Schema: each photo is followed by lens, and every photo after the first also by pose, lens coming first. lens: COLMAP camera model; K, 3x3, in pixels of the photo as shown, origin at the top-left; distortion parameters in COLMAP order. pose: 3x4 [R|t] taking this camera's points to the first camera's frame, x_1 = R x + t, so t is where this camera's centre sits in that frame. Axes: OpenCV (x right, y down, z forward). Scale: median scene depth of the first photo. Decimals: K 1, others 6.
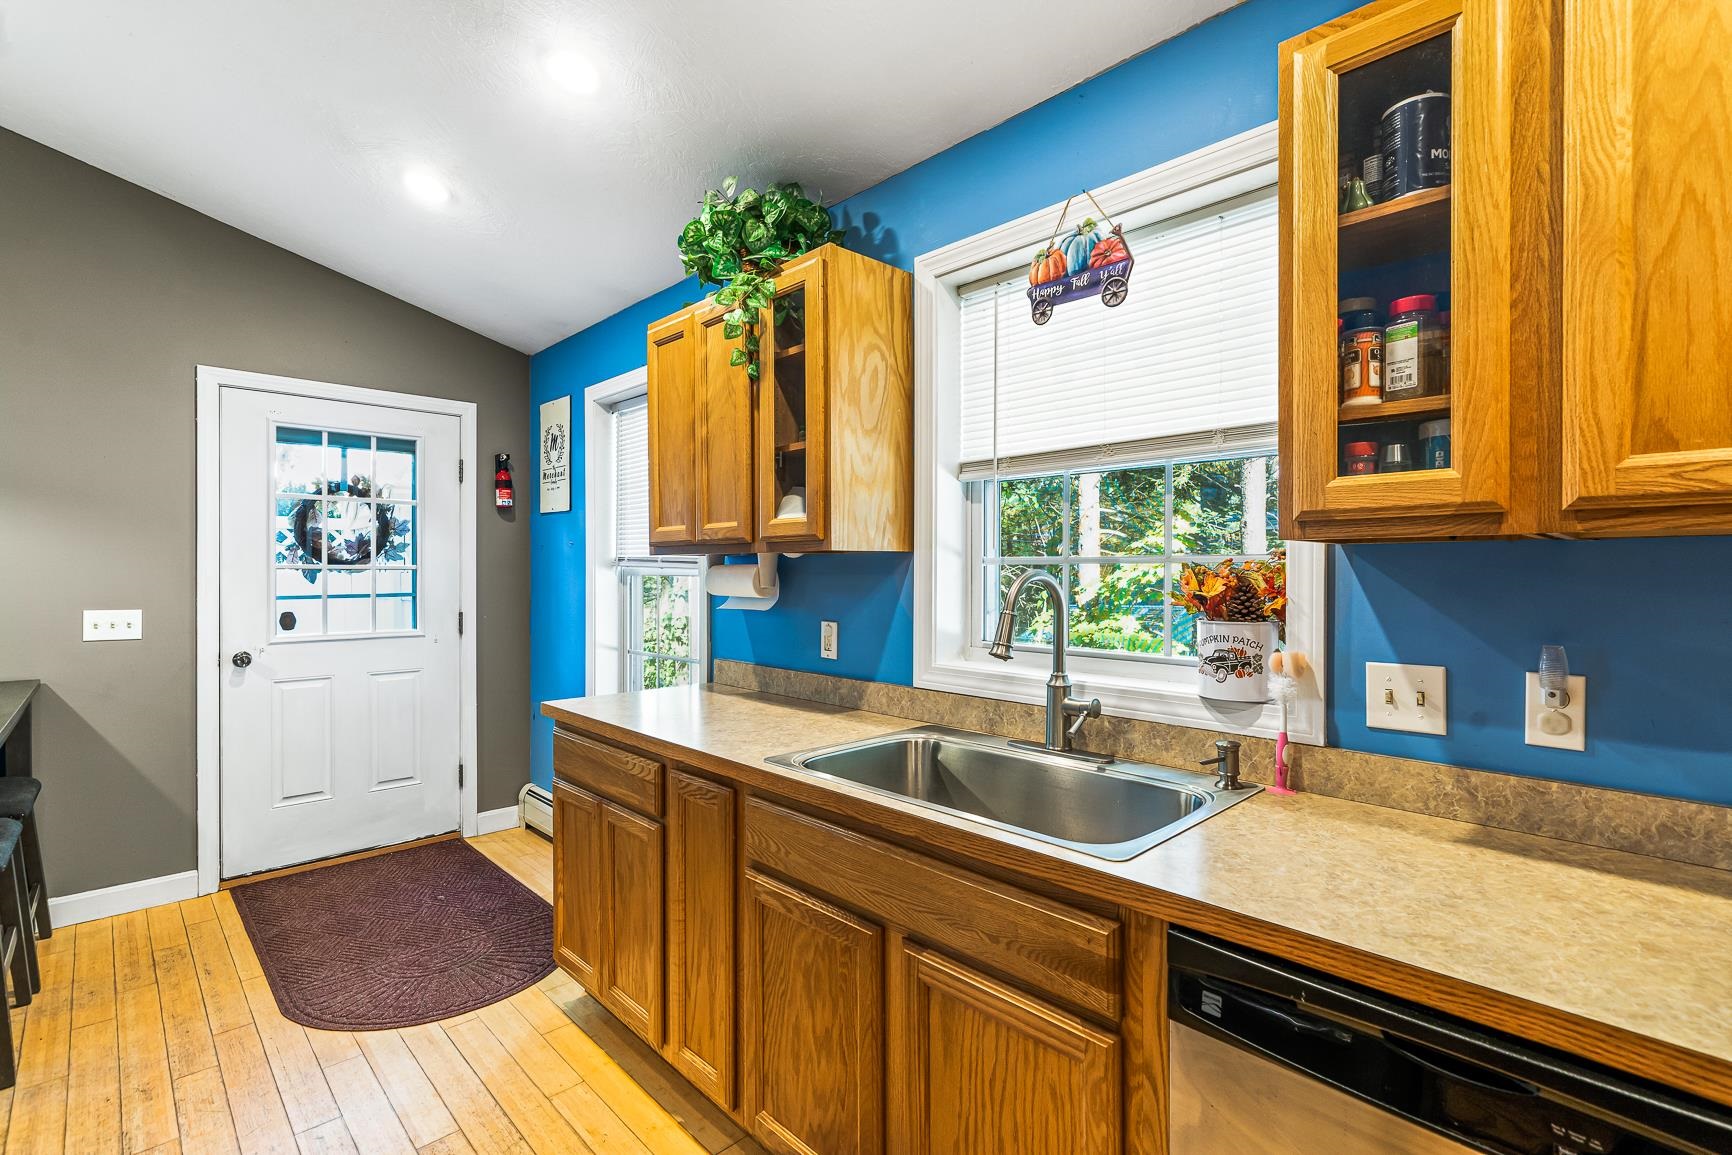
lens RADIAL K [[834.7, 0, 881.9], [0, 834.7, 574.8], [0, 0, 1]] dist [0.002321, -0.001700]
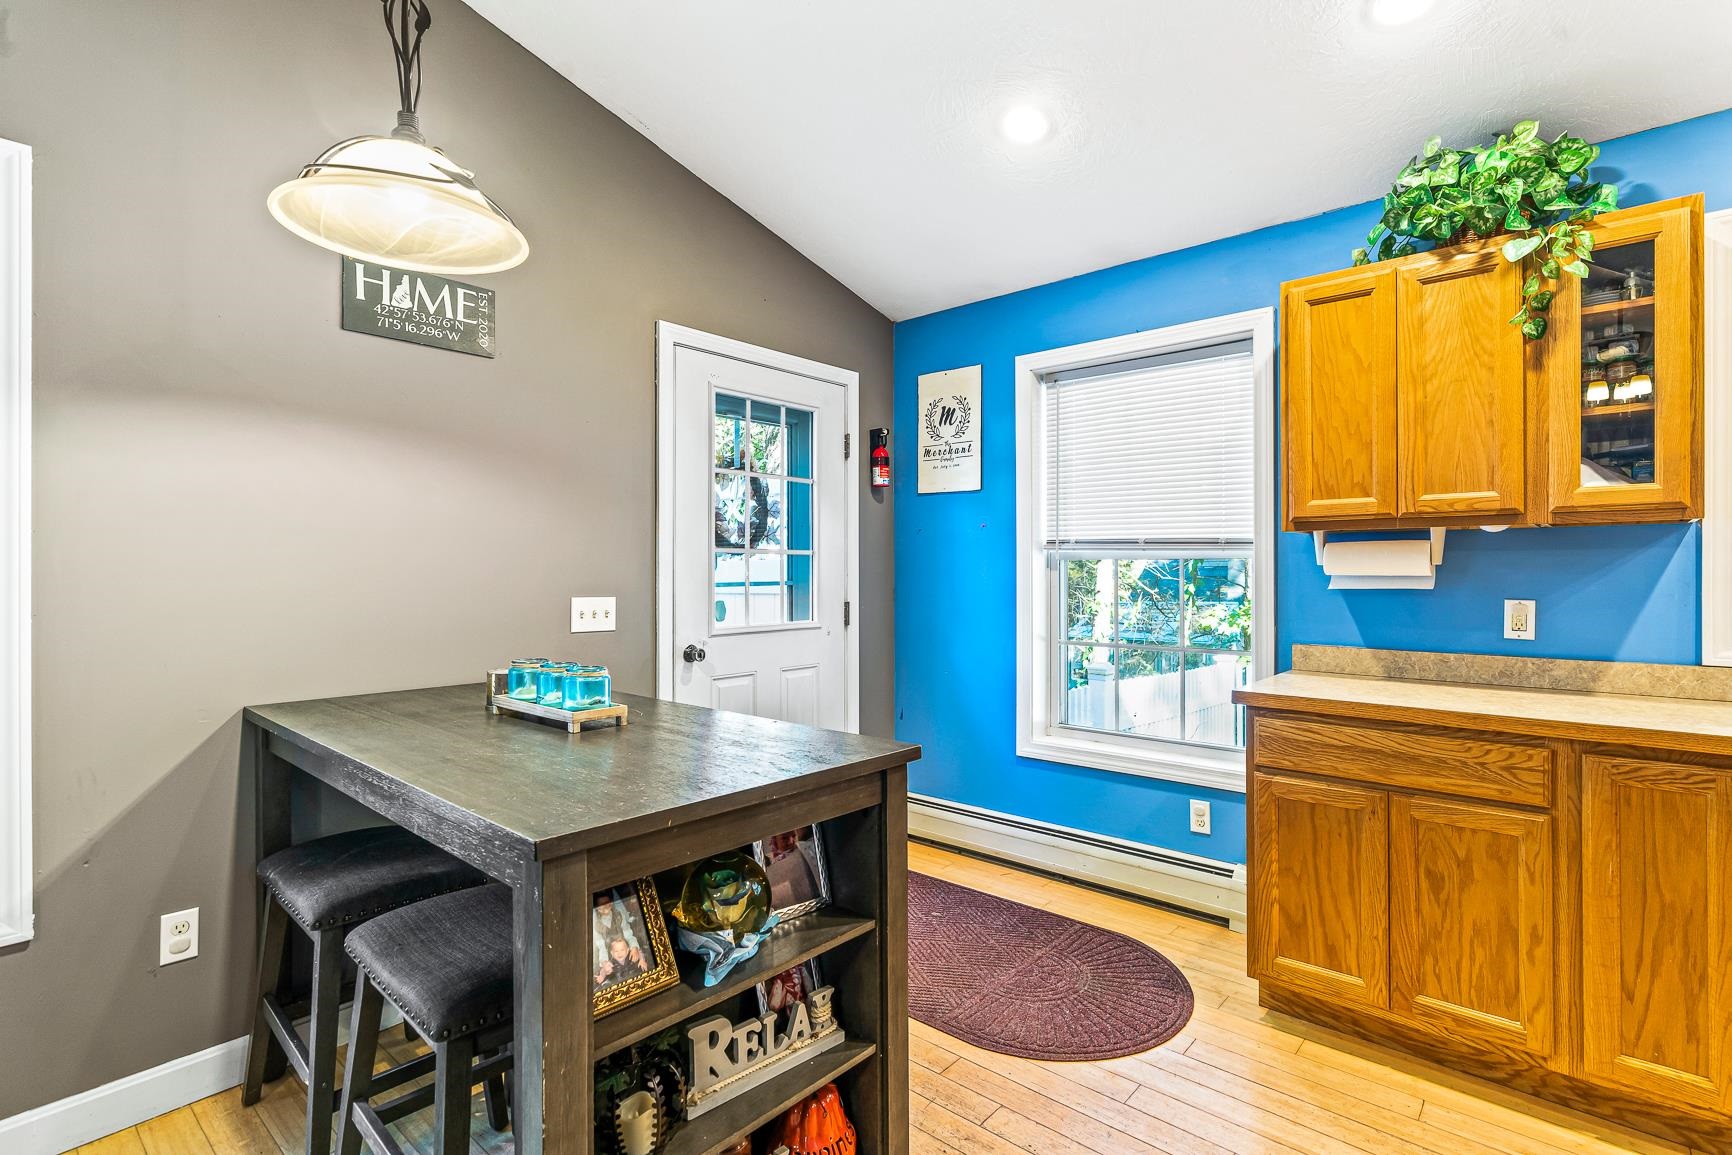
lens RADIAL K [[834.7, 0, 863.5], [0, 834.7, 577.4], [0, 0, 1]] dist [0.002321, -0.001700]
pose [[0.994273, -0.004657, 0.106766, -0.681340], [0.003826, 0.999961, 0.007989, 0.014514], [-0.106799, -0.007534, 0.994252, 0.101845]]
